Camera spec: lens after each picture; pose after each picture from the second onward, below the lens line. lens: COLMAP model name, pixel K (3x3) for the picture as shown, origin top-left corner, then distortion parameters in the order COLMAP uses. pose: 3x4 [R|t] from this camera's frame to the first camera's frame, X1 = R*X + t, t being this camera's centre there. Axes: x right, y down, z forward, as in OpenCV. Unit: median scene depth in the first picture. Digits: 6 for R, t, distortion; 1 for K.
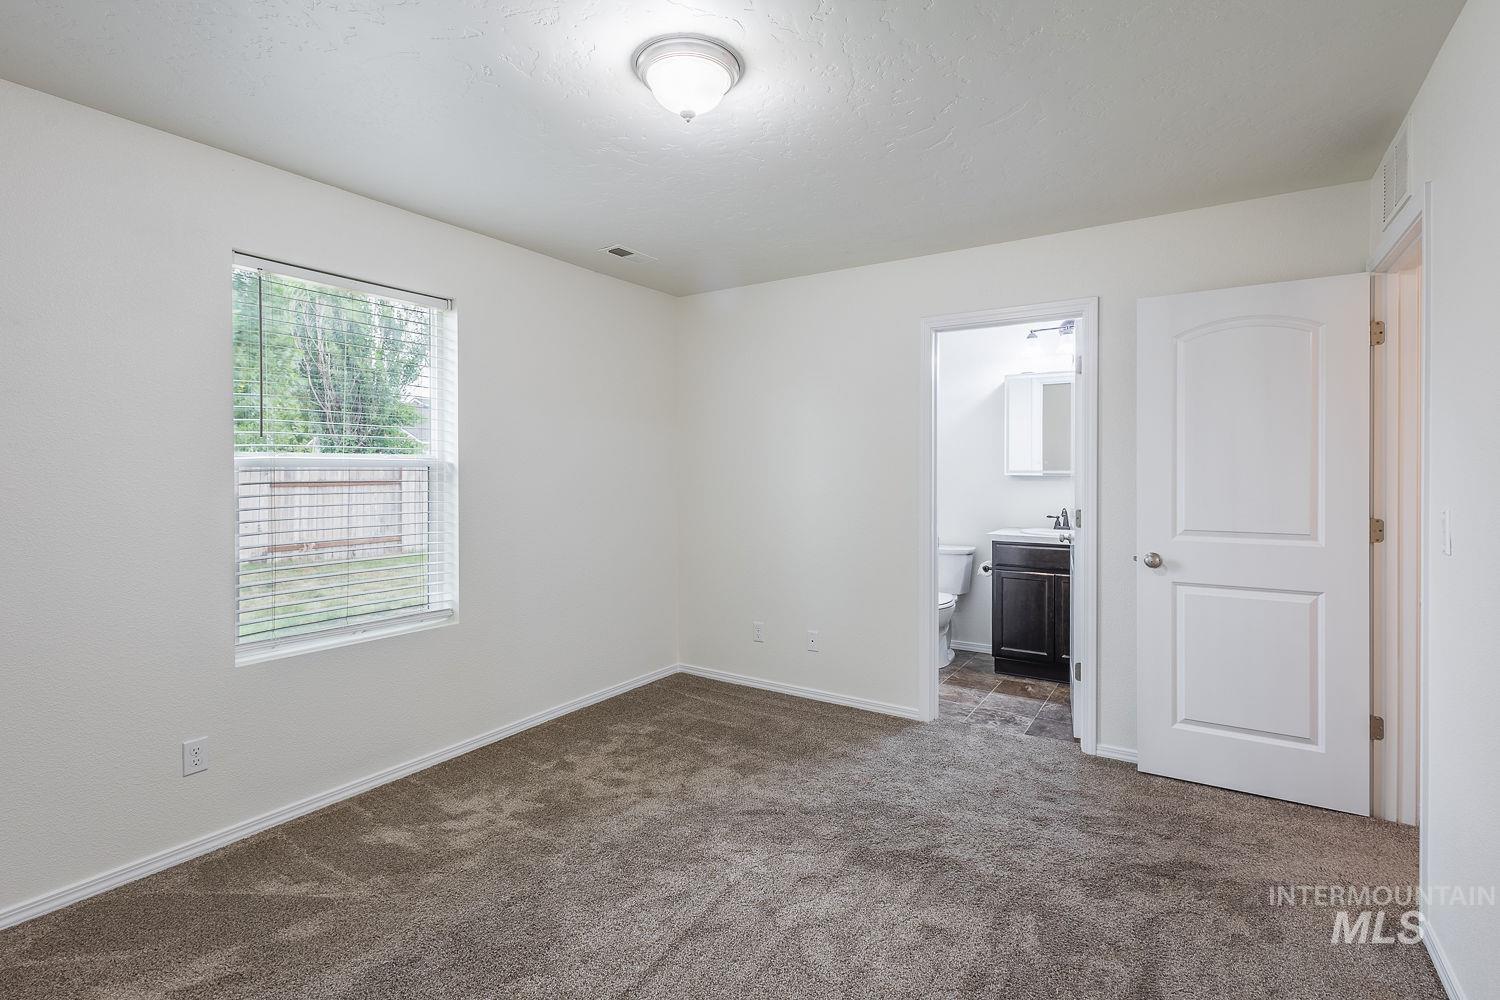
lens RADIAL K [[694.6, 0, 763.5], [0, 694.6, 469.5], [0, 0, 1]] dist [0.008684, -0.003812]
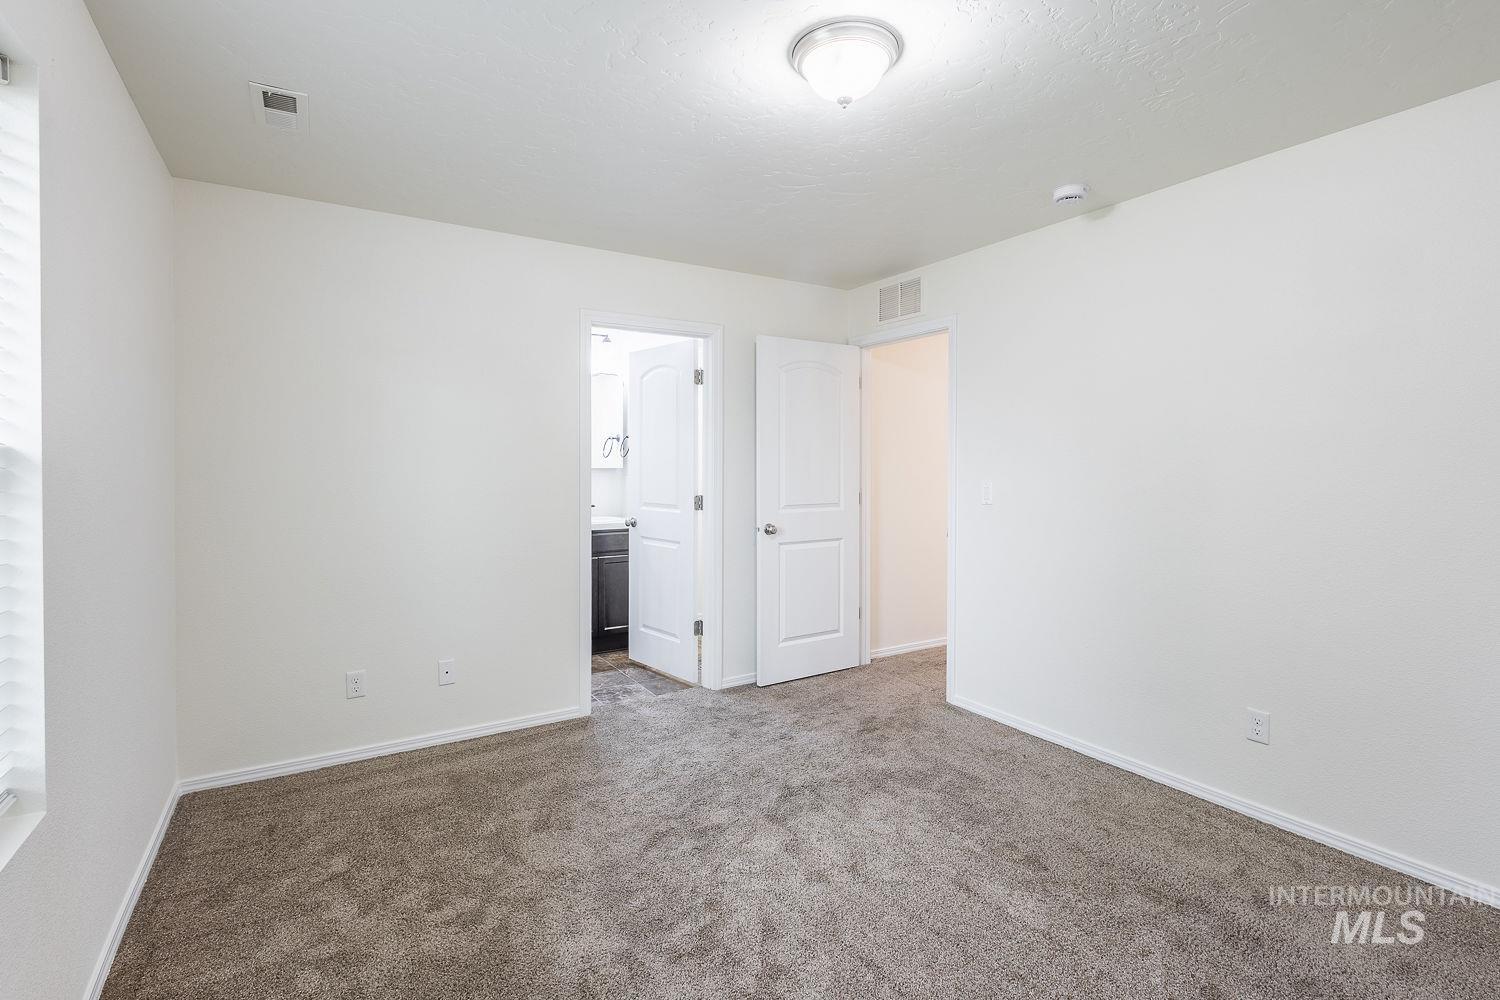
lens RADIAL K [[694.6, 0, 728.0], [0, 694.6, 467.5], [0, 0, 1]] dist [0.008684, -0.003812]
pose [[0.450404, -0.006075, 0.892804, -0.706756], [0.000991, 0.999980, 0.006304, 0.000784], [-0.892825, -0.001954, 0.450400, 0.464822]]
